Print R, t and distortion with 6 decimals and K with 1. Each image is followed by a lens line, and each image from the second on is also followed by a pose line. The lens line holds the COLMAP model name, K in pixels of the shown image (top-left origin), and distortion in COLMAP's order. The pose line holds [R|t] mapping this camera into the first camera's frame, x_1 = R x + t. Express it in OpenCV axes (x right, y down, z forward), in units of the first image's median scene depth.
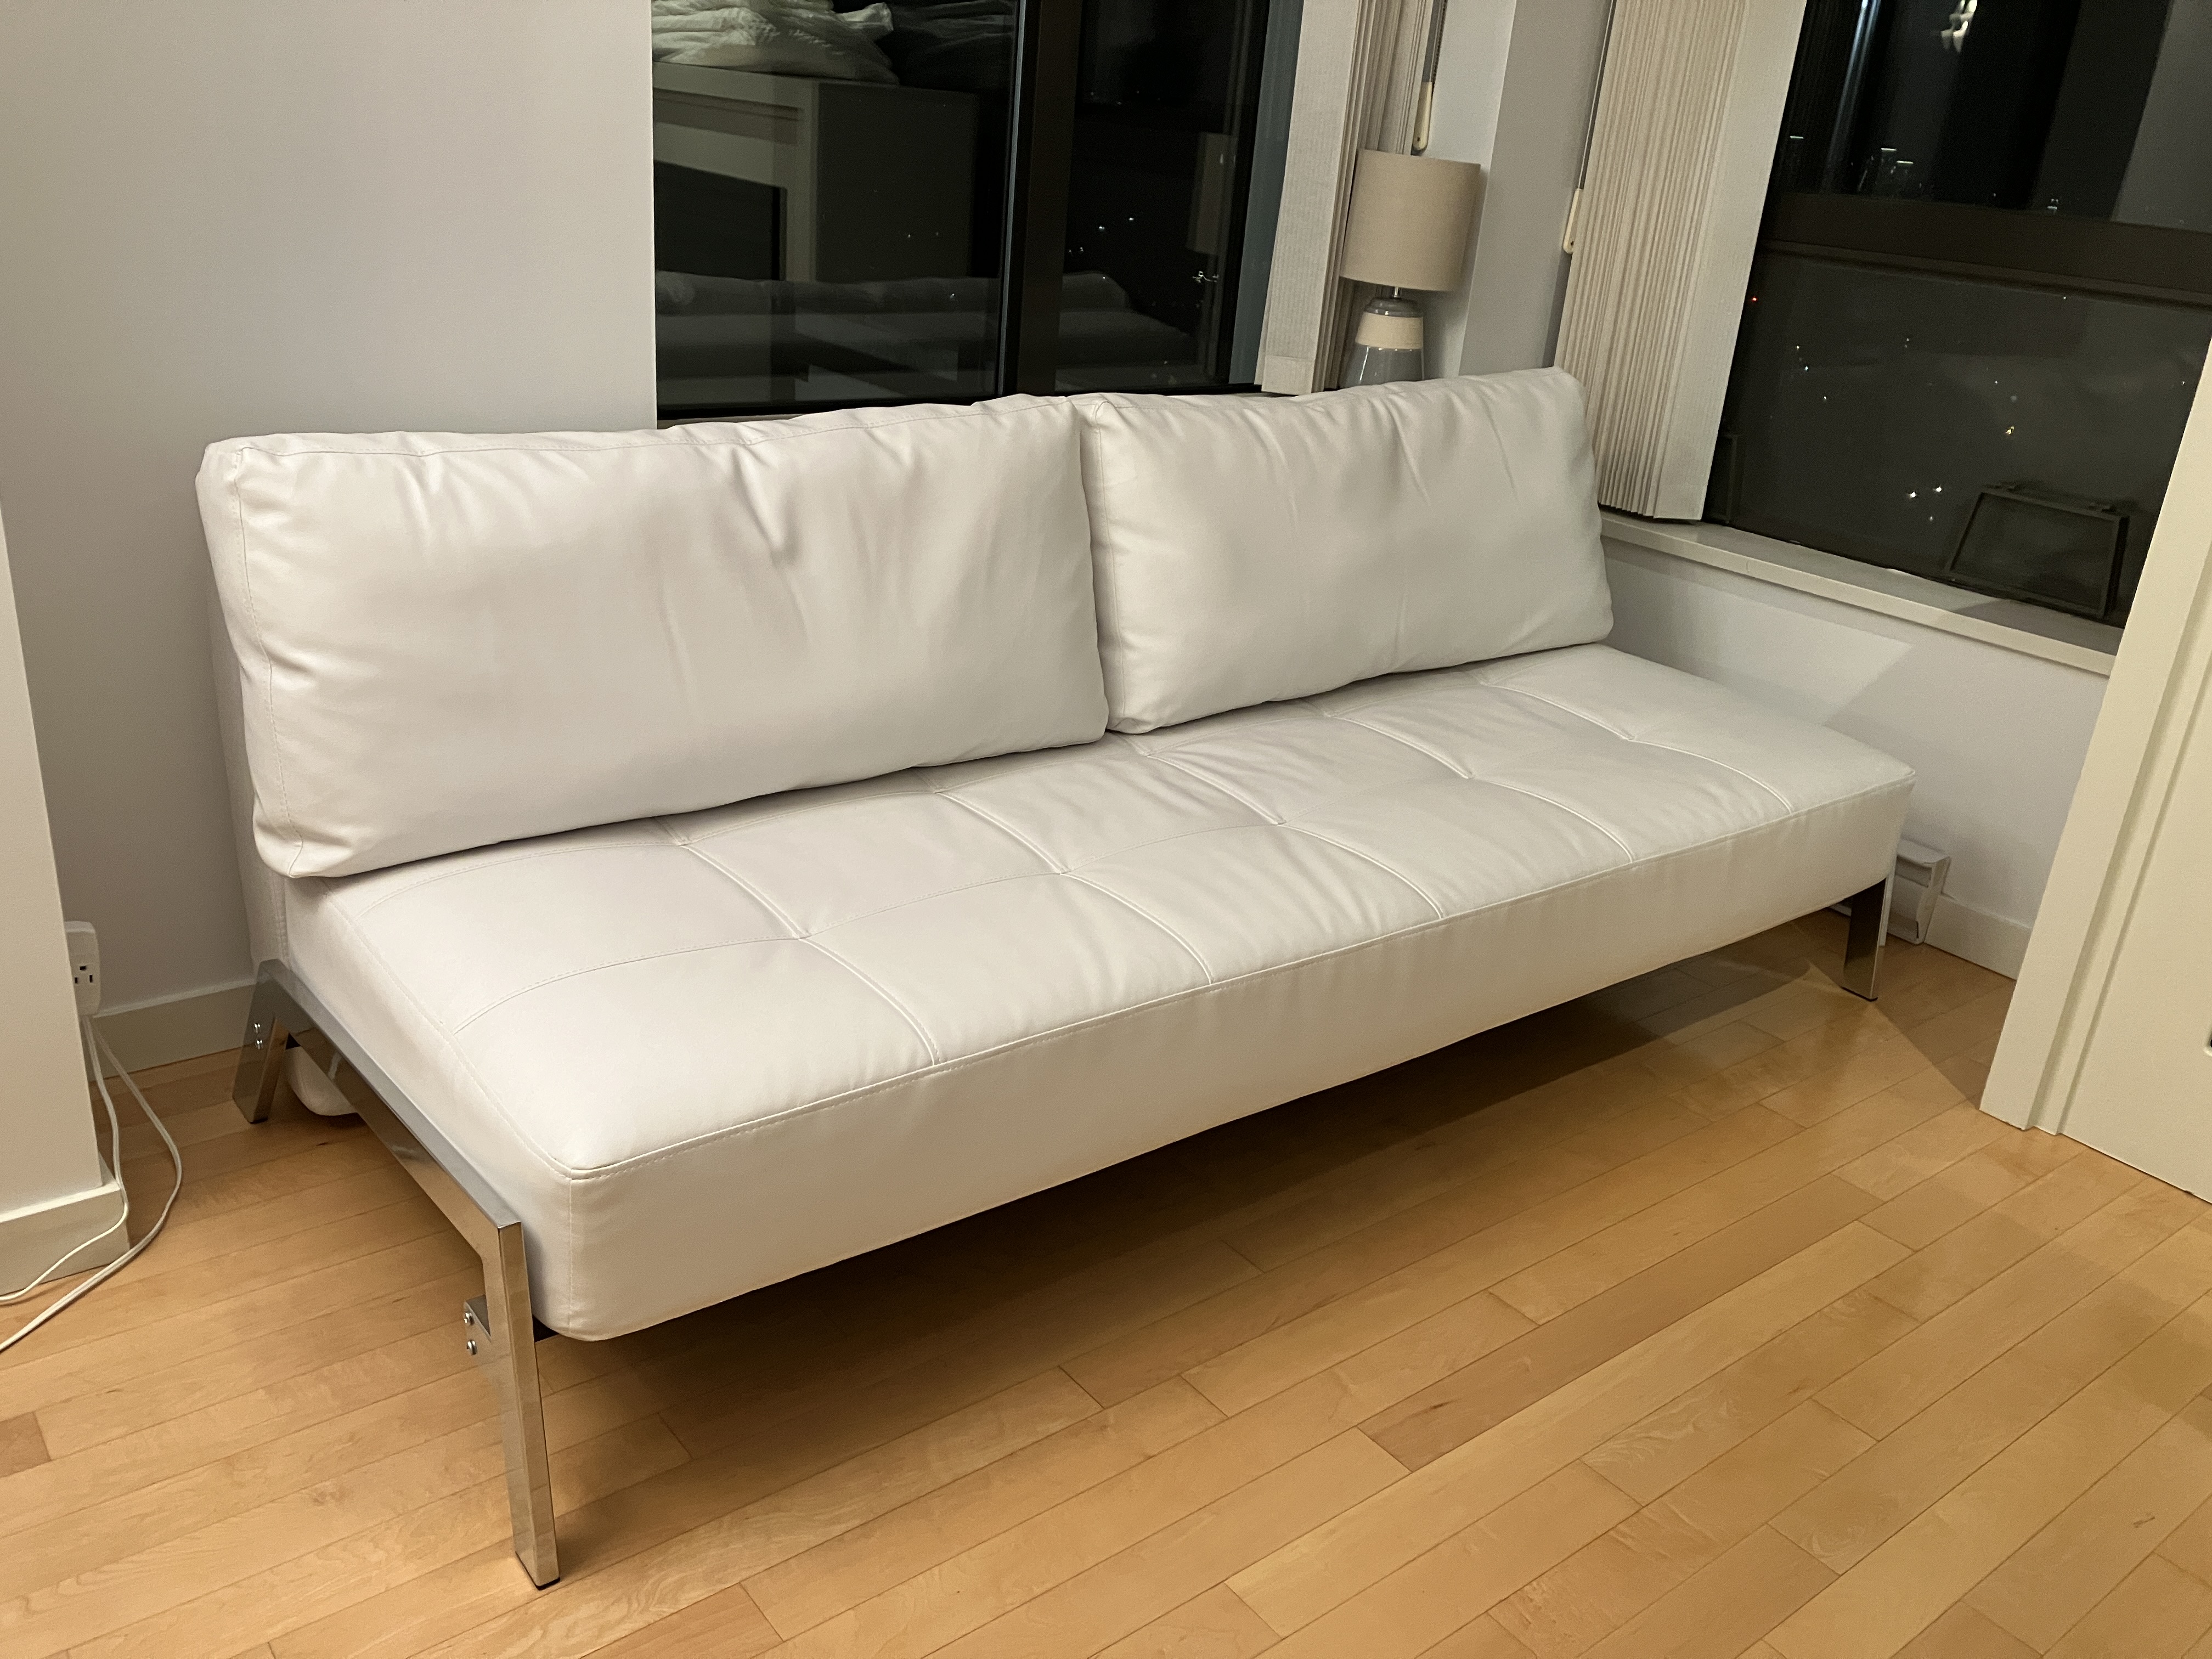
lens RADIAL K [[1852.8, 0, 1116.1], [0, 1852.8, 823.6], [0, 0, 1]] dist [0.004546, -0.002312]
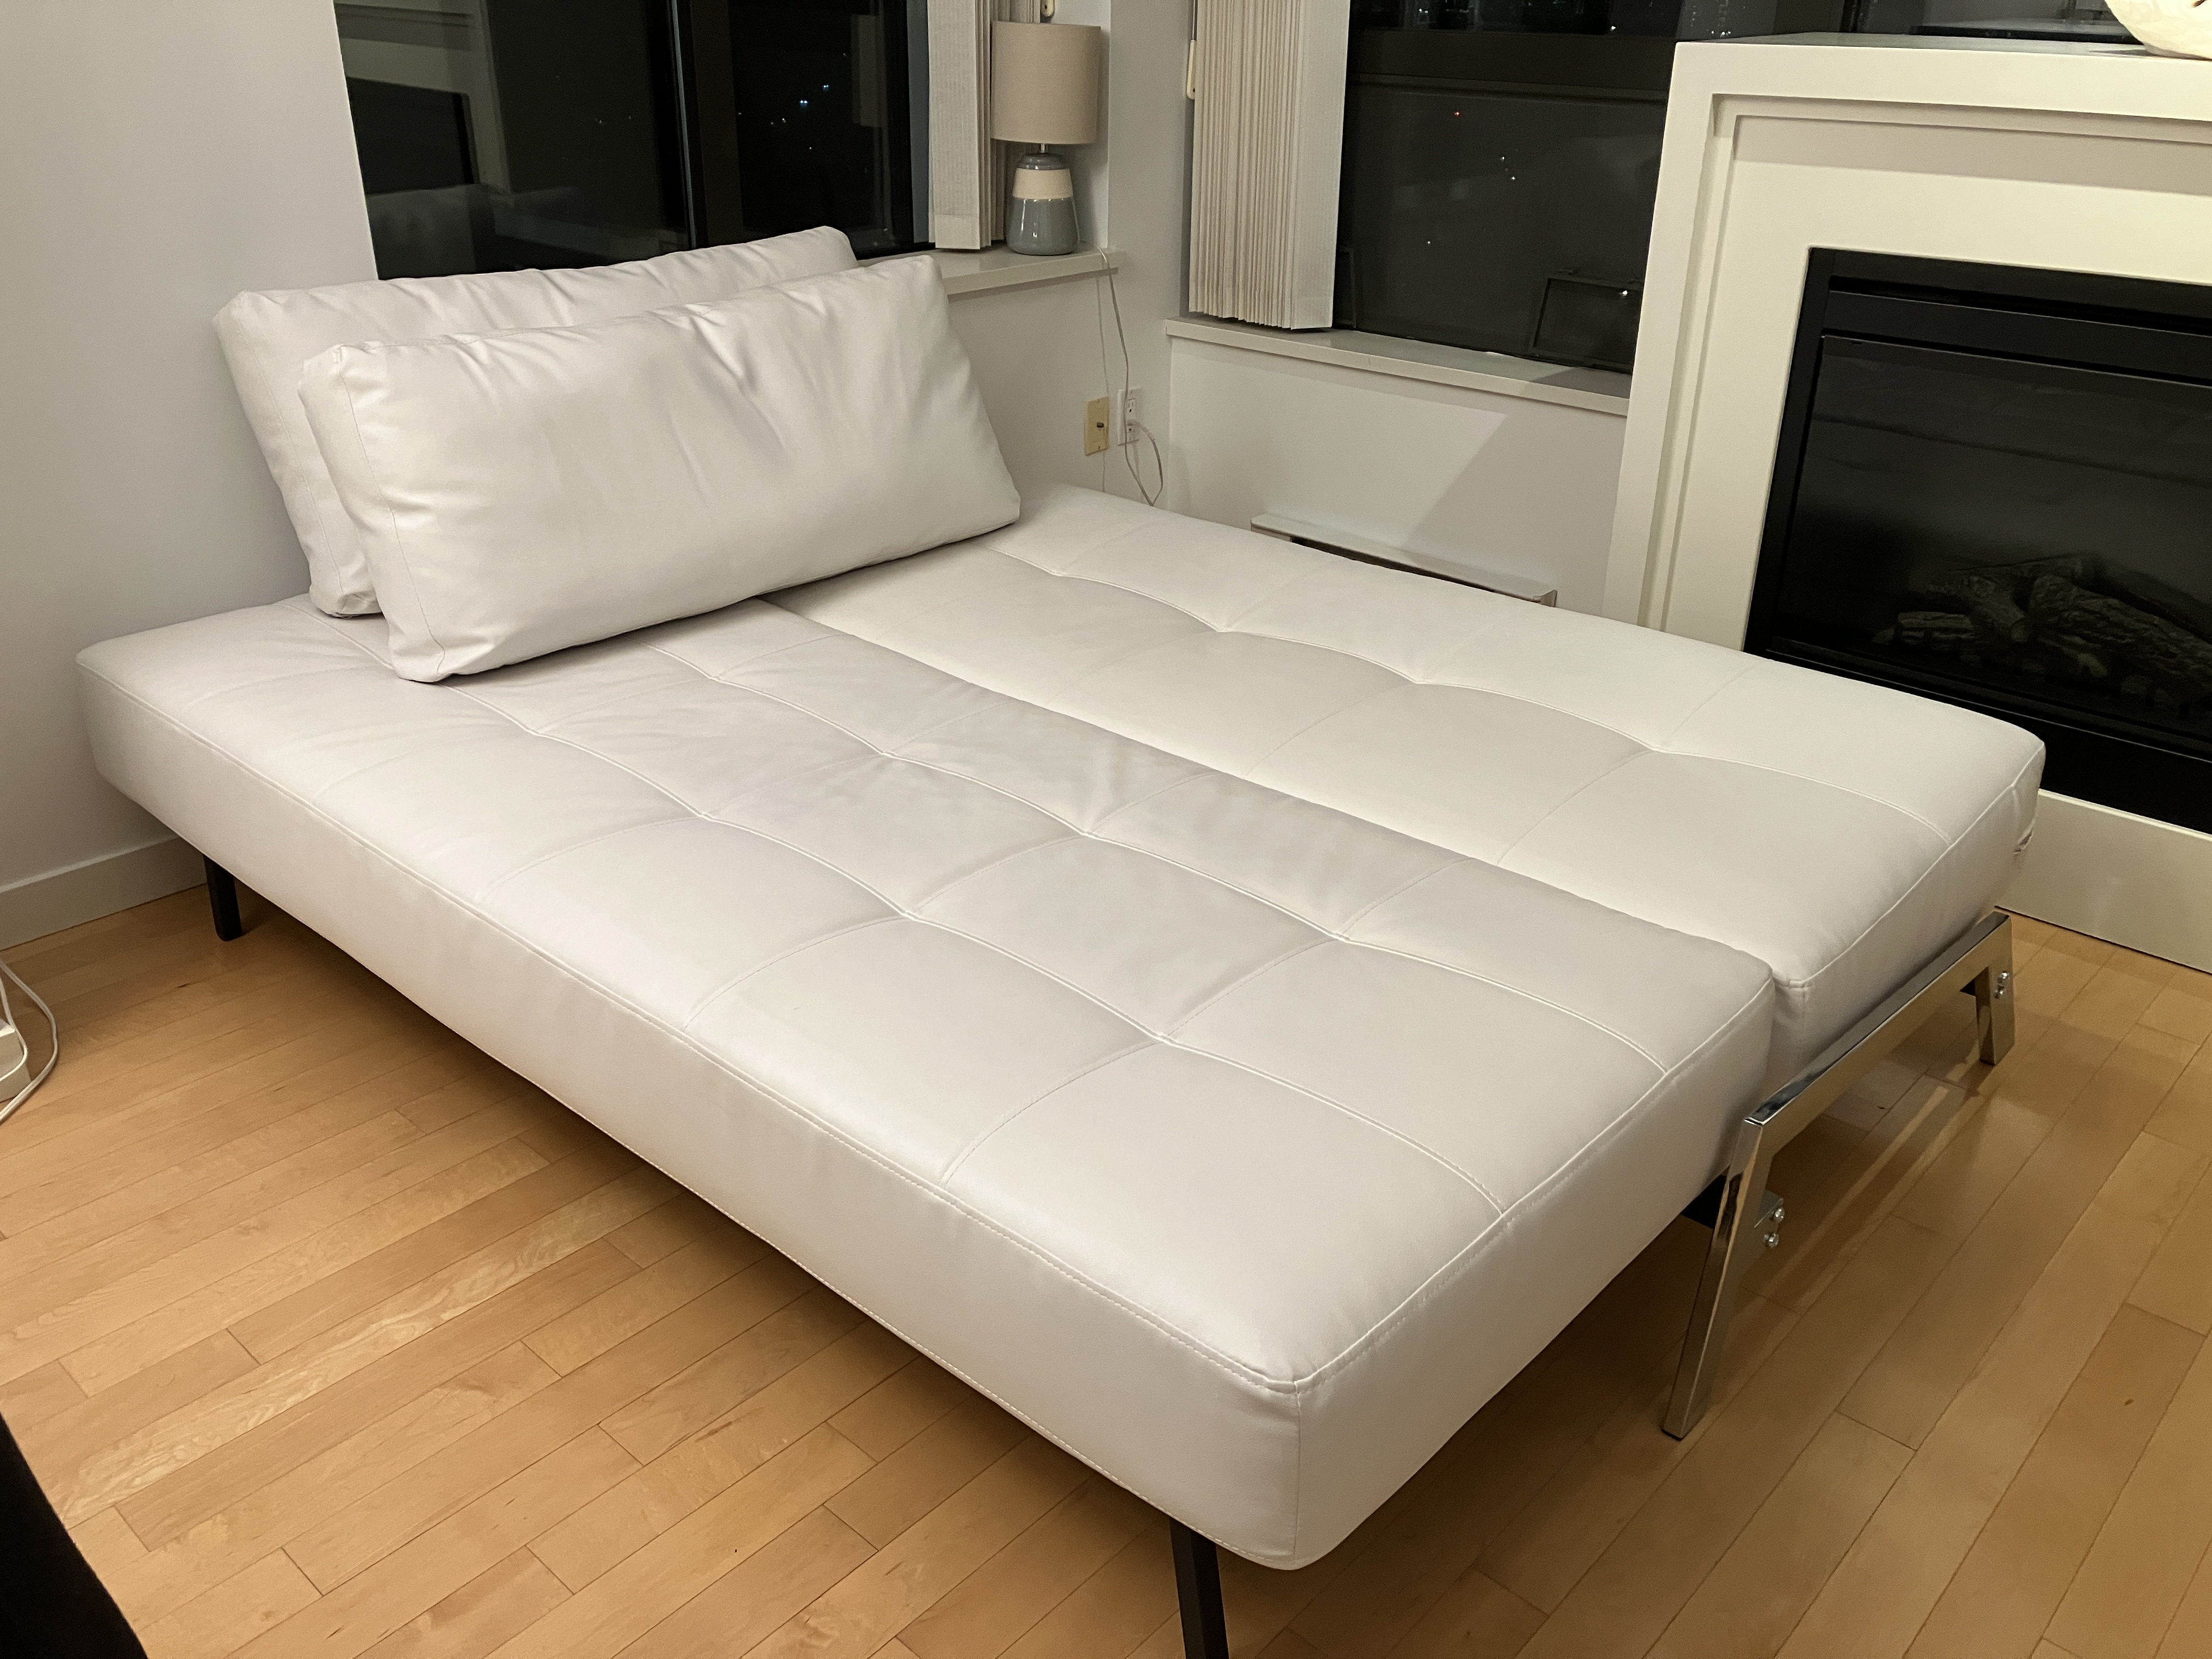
lens RADIAL K [[1852.8, 0, 1123.7], [0, 1852.8, 811.2], [0, 0, 1]] dist [0.004546, -0.002312]
pose [[0.985052, -0.128448, 0.114776, 0.025783], [0.120921, 0.990168, 0.070330, 0.049666], [-0.122681, -0.055400, 0.990899, -0.184398]]
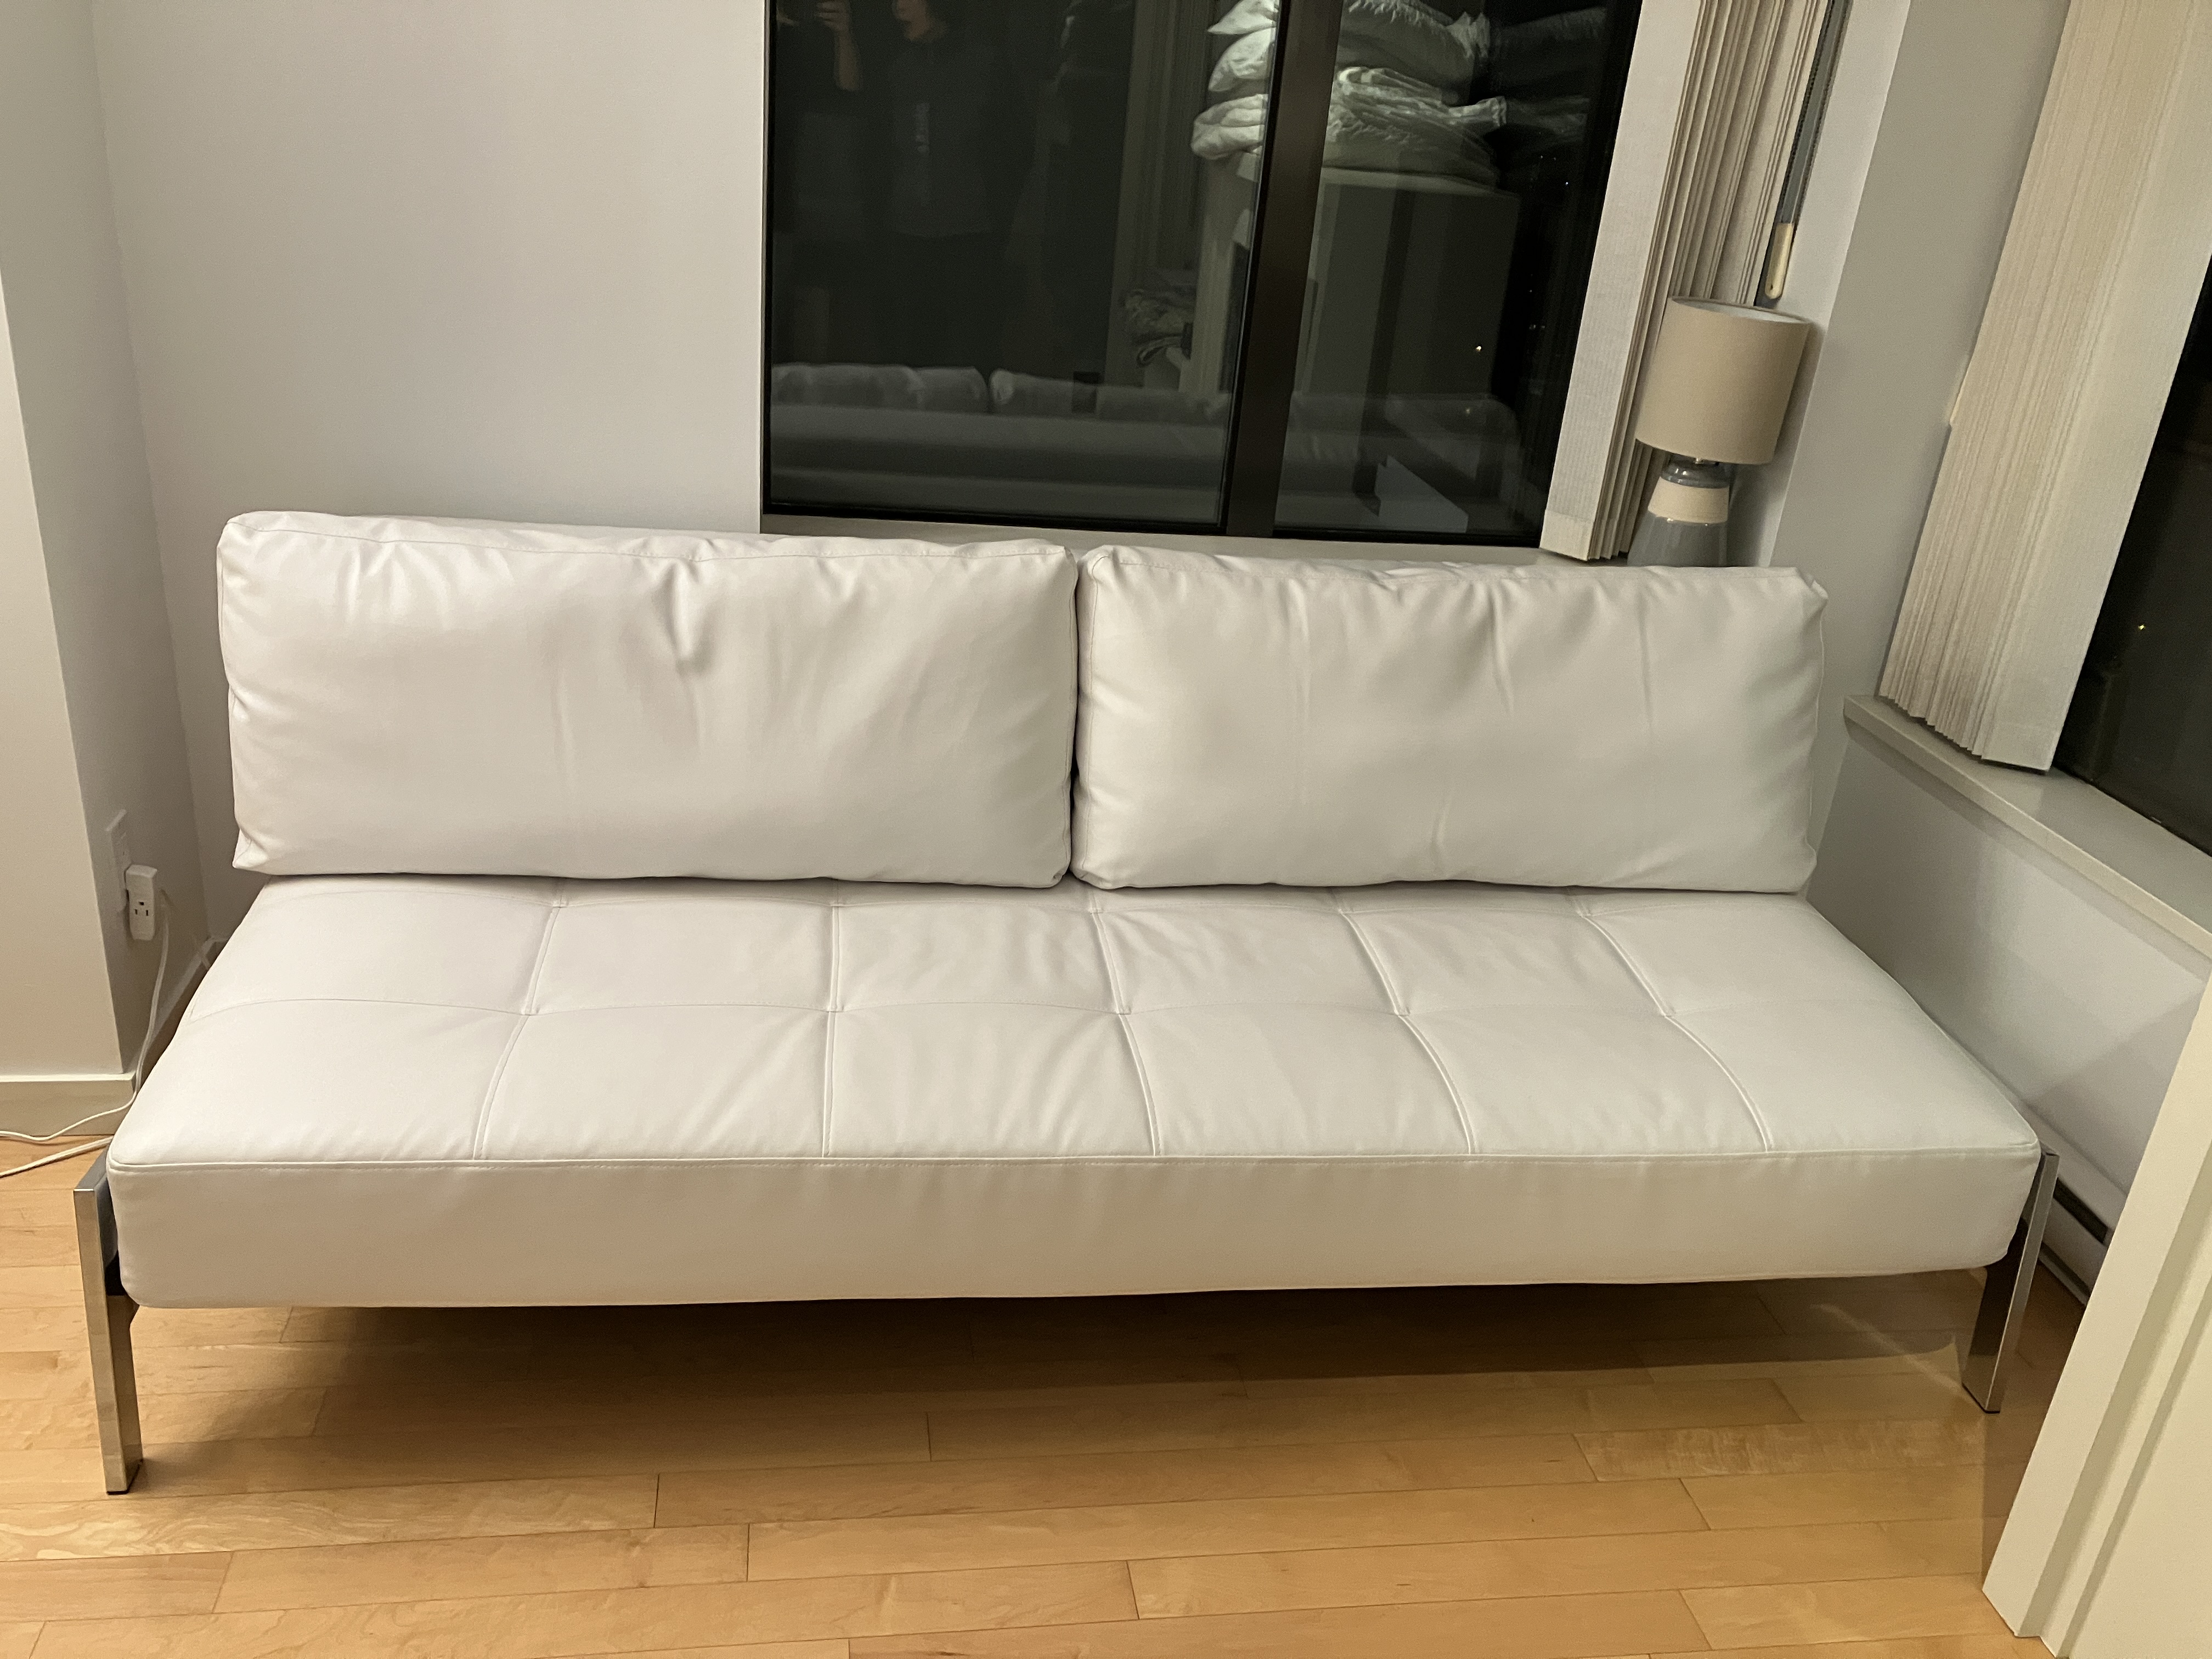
lens RADIAL K [[1852.8, 0, 1118.9], [0, 1852.8, 815.7], [0, 0, 1]] dist [0.004546, -0.002312]
pose [[0.867197, 0.190437, -0.460112, 0.469647], [-0.200693, 0.979280, 0.027061, -0.116773], [0.455732, 0.068874, 0.887448, 0.129720]]
